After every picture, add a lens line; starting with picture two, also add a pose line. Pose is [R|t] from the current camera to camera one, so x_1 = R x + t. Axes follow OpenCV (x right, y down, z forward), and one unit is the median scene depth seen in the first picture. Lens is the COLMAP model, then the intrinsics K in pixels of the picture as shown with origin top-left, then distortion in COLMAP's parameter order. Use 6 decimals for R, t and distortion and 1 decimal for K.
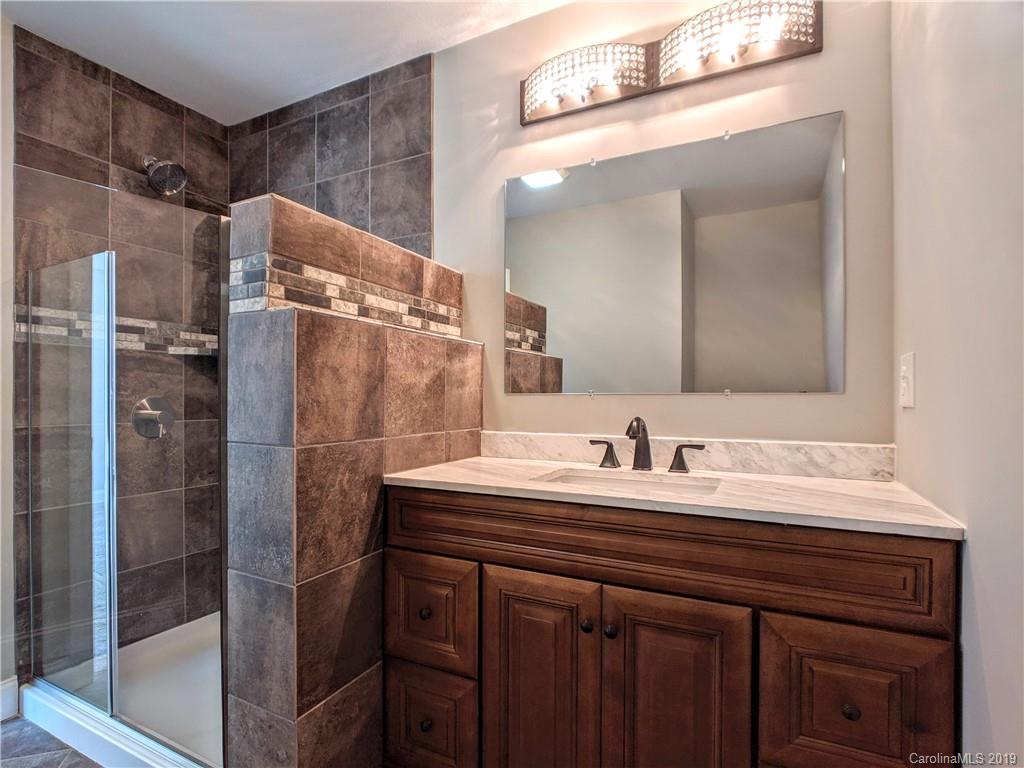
lens RADIAL K [[524.6, 0, 512.3], [0, 524.6, 389.3], [0, 0, 1]] dist [-0.024324, 0.006616]
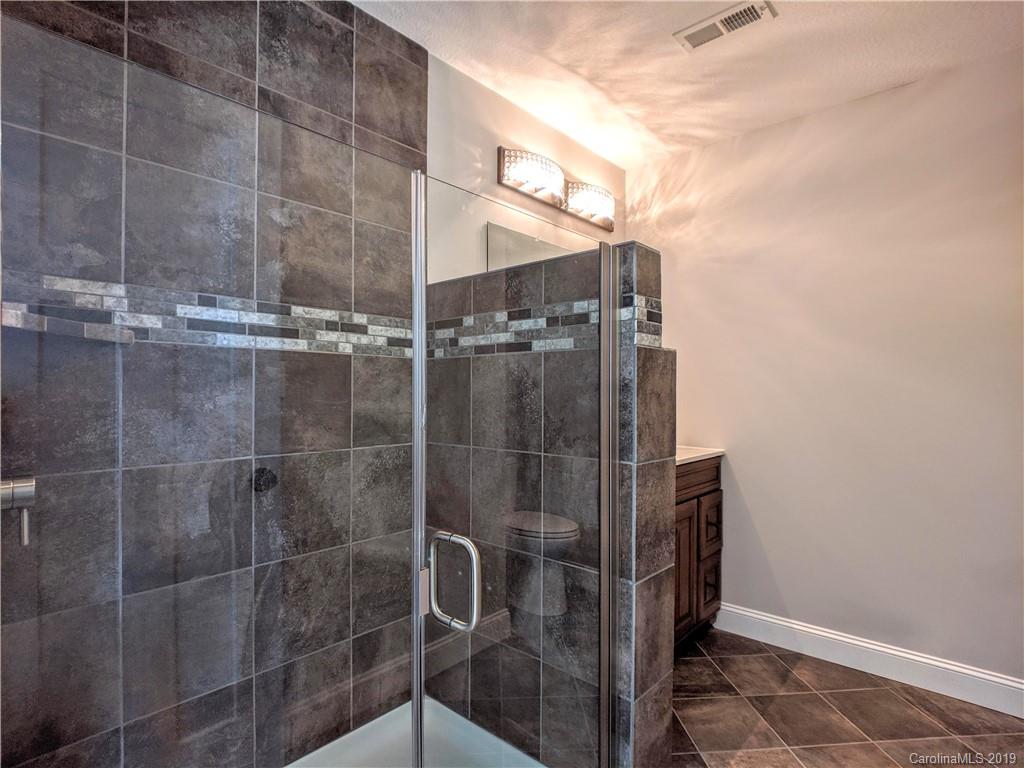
lens RADIAL K [[524.6, 0, 512.3], [0, 524.6, 389.3], [0, 0, 1]] dist [-0.024324, 0.006616]
pose [[0.257310, 0.008272, 0.966293, -1.030739], [-0.012243, 0.999911, -0.005299, -0.024248], [-0.966251, -0.010467, 0.257388, 0.599120]]
